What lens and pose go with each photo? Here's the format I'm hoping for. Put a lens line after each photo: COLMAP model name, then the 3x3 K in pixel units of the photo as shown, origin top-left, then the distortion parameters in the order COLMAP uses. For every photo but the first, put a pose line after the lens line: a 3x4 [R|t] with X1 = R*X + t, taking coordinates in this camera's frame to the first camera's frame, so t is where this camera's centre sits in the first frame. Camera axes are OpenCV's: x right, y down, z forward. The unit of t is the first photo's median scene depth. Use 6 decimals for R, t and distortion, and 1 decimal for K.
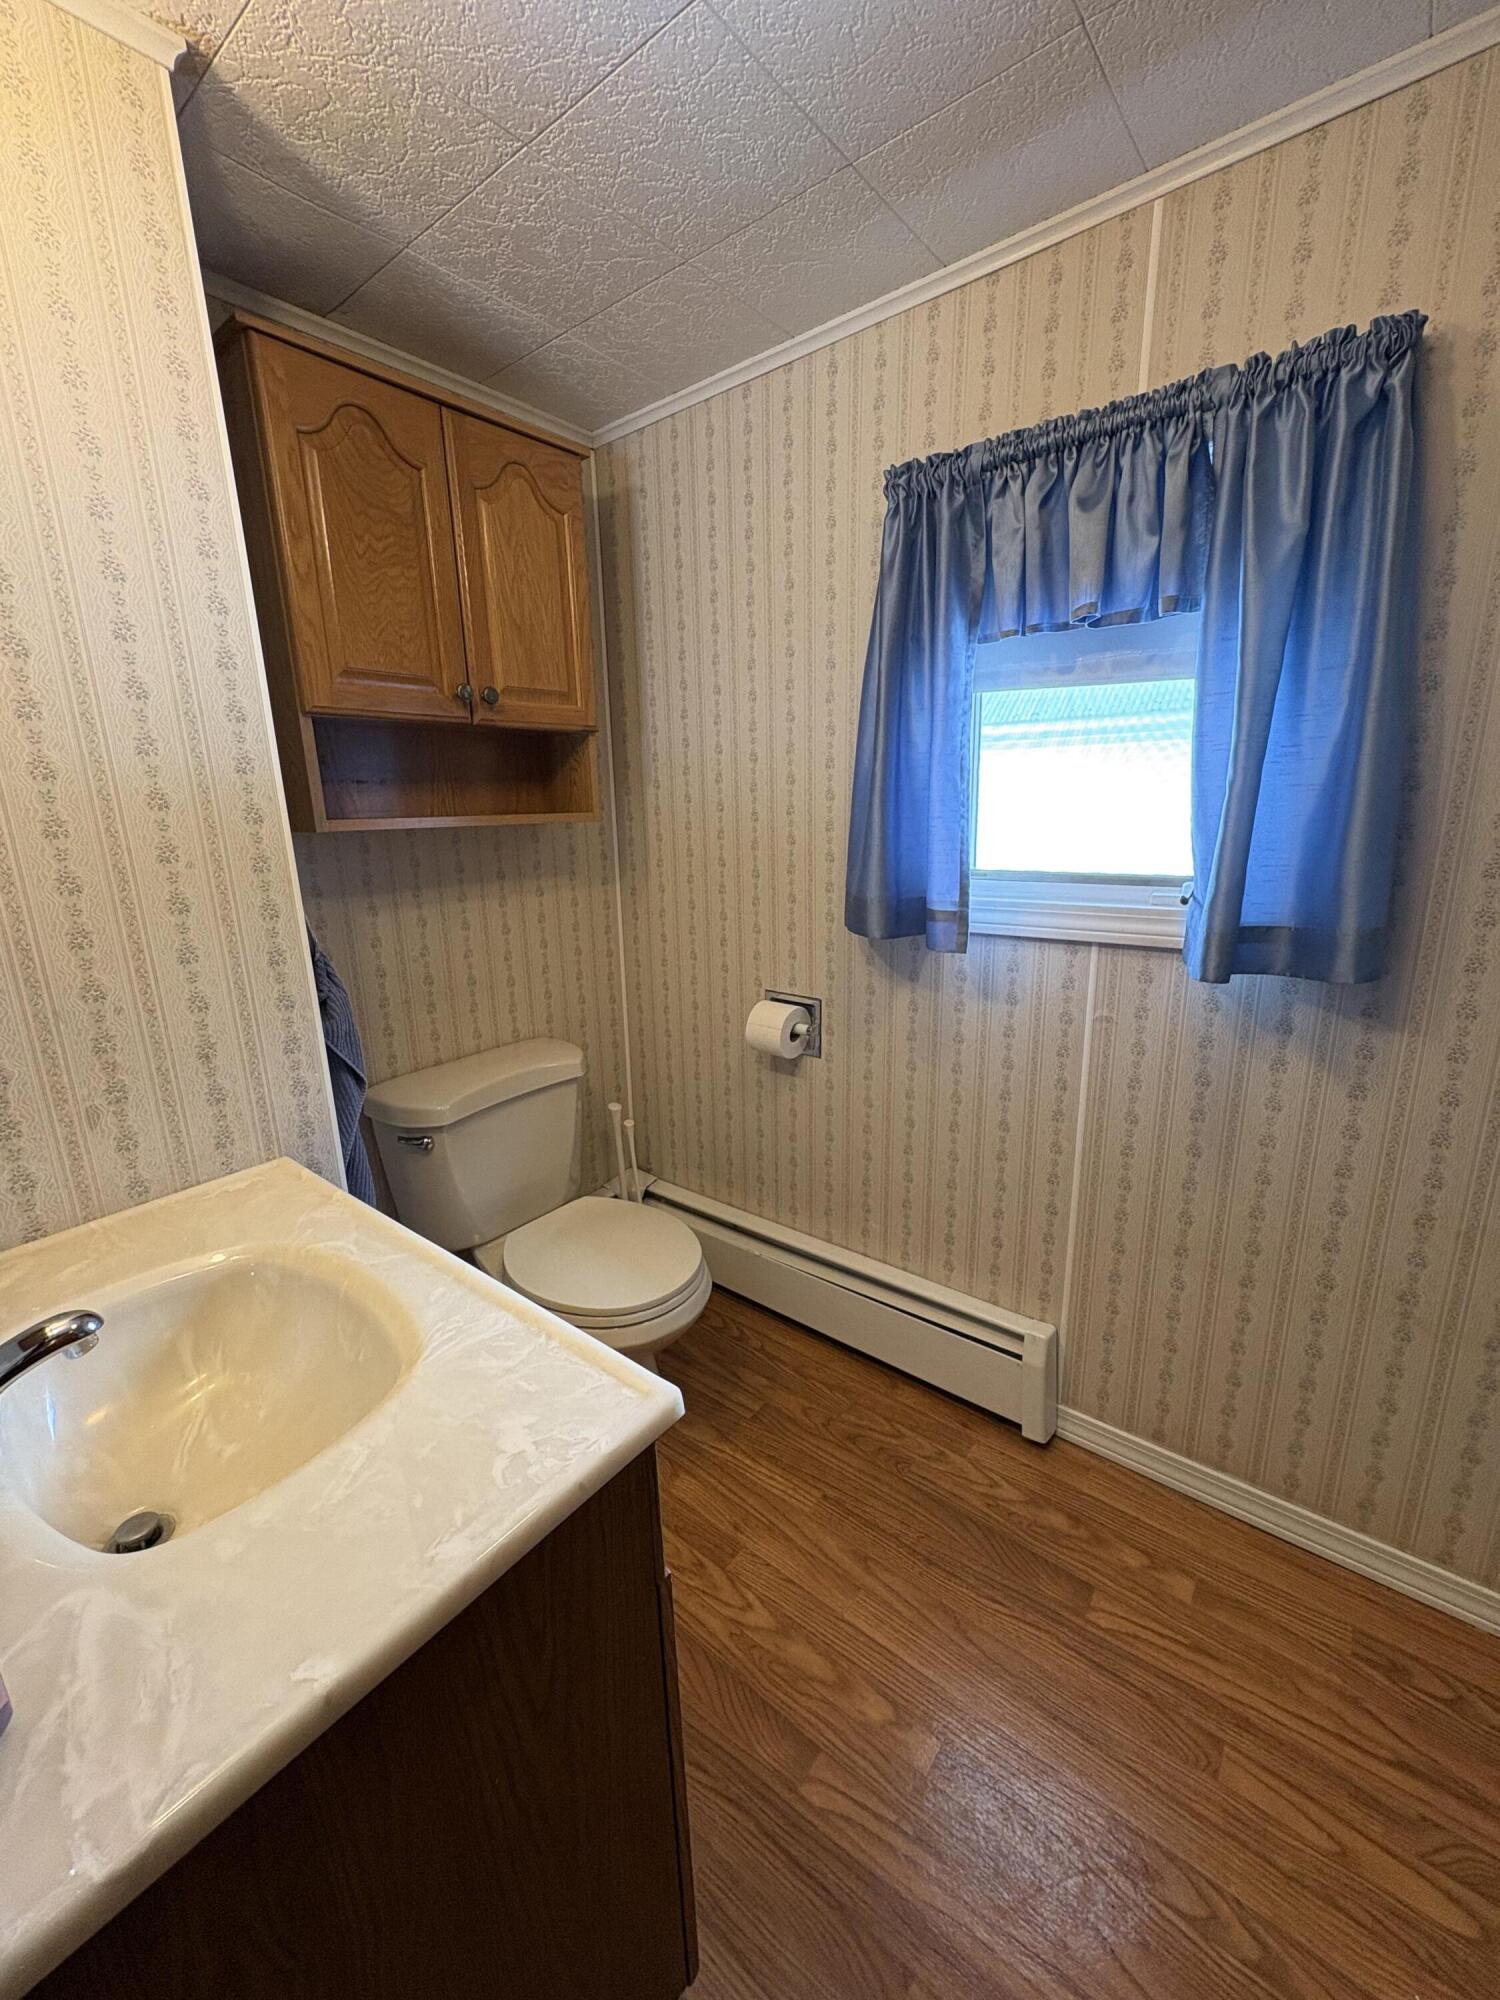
lens RADIAL K [[796.6, 0, 746.2], [0, 796.6, 1000.2], [0, 0, 1]] dist [0.000828, -0.000017]
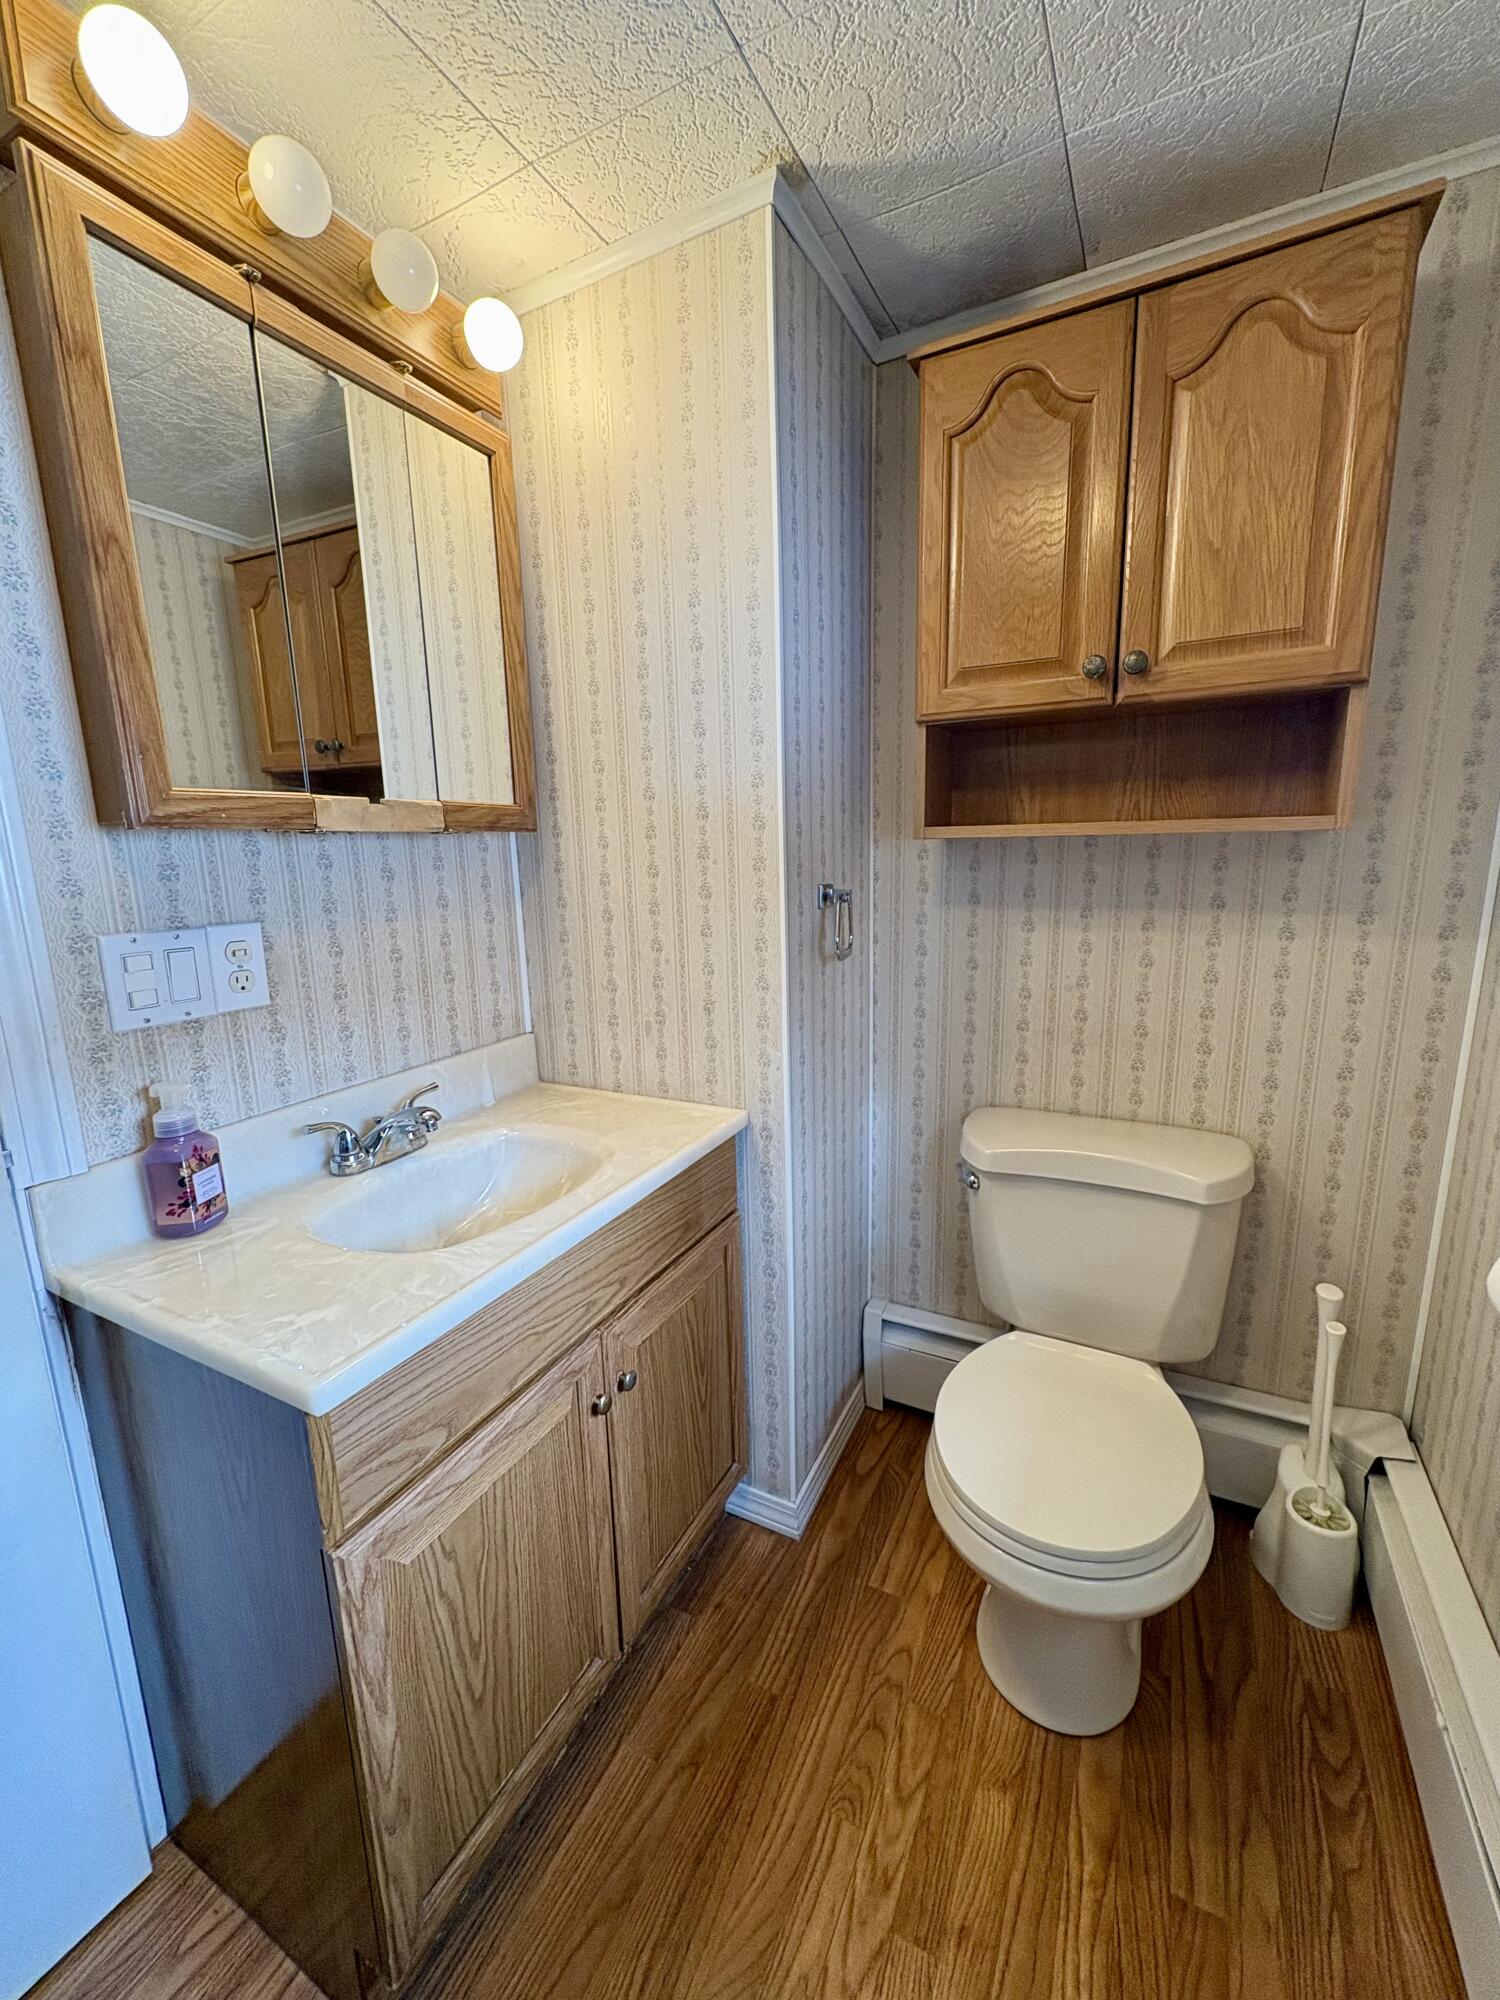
lens RADIAL K [[796.6, 0, 757.2], [0, 796.6, 997.1], [0, 0, 1]] dist [0.000828, -0.000017]
pose [[0.197862, 0.205101, -0.958532, 0.390535], [-0.217493, 0.962676, 0.161093, -0.119732], [0.955797, 0.176600, 0.235085, 0.528974]]
